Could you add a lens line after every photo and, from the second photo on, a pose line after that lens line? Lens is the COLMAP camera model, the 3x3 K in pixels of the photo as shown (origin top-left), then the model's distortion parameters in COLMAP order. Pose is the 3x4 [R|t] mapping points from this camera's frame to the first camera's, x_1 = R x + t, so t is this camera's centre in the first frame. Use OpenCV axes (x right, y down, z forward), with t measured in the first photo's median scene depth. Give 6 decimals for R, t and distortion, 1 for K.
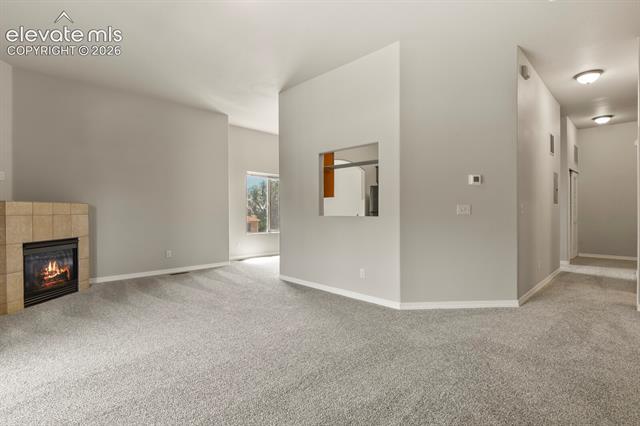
lens RADIAL K [[312.2, 0, 322.3], [0, 312.2, 214.2], [0, 0, 1]] dist [-0.000389, -0.001959]
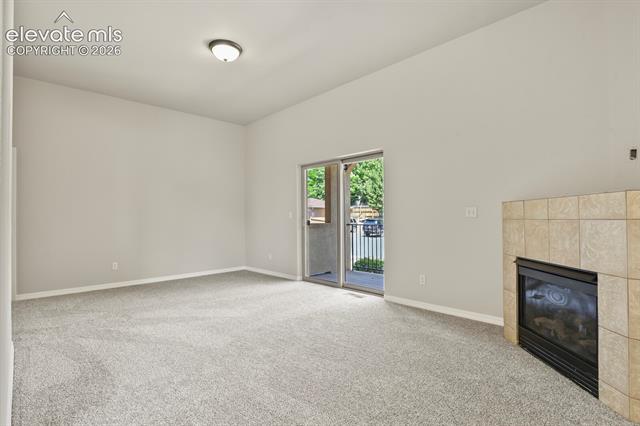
lens RADIAL K [[312.2, 0, 325.6], [0, 312.2, 217.8], [0, 0, 1]] dist [-0.000389, -0.001959]
pose [[-0.999920, 0.011996, 0.004002, -0.432984], [0.012018, 0.999912, 0.005681, -0.008804], [-0.003934, 0.005729, -0.999976, 1.498186]]
